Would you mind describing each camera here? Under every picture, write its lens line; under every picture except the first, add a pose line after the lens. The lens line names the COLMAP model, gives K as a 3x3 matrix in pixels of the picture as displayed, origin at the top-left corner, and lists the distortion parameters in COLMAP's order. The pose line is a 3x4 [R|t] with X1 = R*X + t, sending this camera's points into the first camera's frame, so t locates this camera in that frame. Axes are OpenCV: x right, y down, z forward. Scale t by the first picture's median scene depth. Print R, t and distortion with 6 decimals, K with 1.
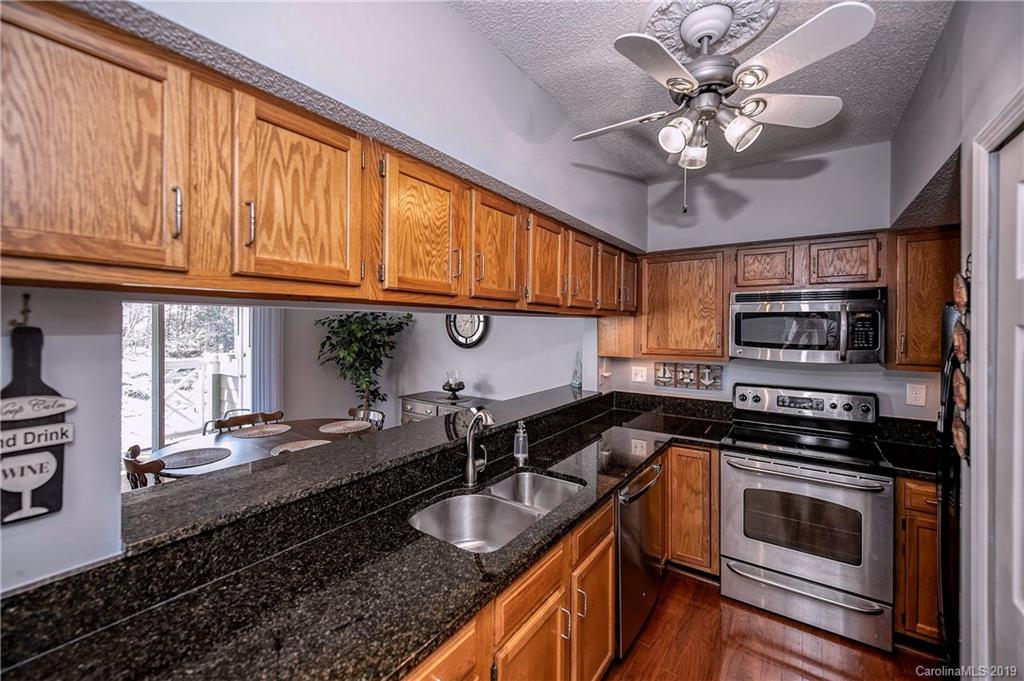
lens RADIAL K [[415.2, 0, 509.8], [0, 415.2, 330.9], [0, 0, 1]] dist [0.003316, 0.000178]
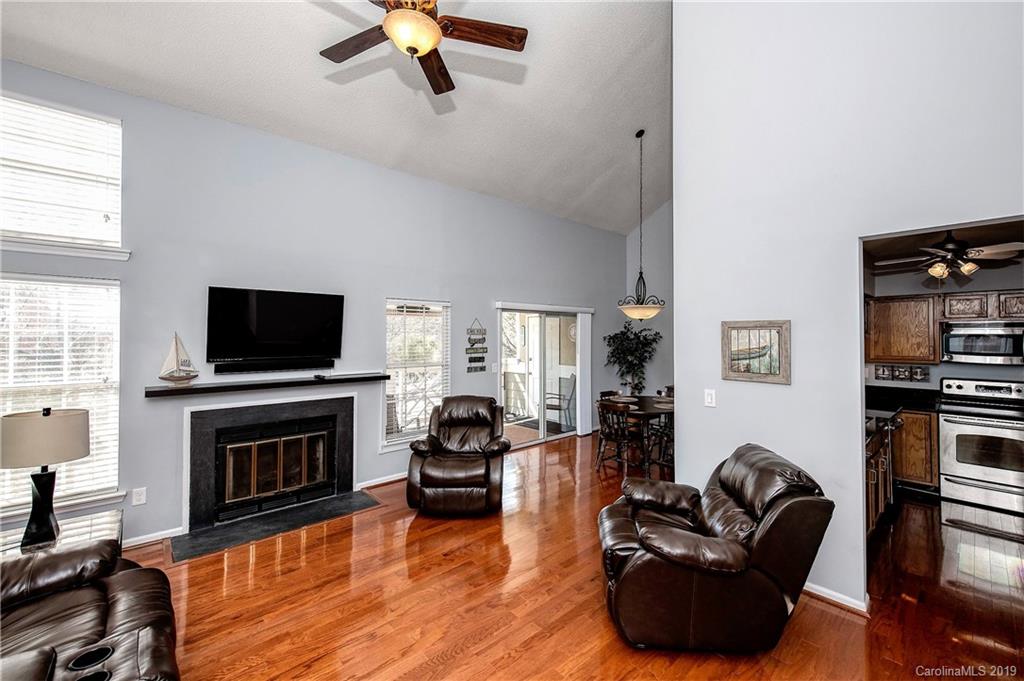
lens RADIAL K [[415.2, 0, 514.0], [0, 415.2, 333.7], [0, 0, 1]] dist [0.003316, 0.000178]
pose [[0.975844, -0.000483, -0.218468, -0.735139], [-0.004719, 0.999718, -0.023287, 0.002277], [0.218417, 0.023755, 0.975566, -0.954241]]
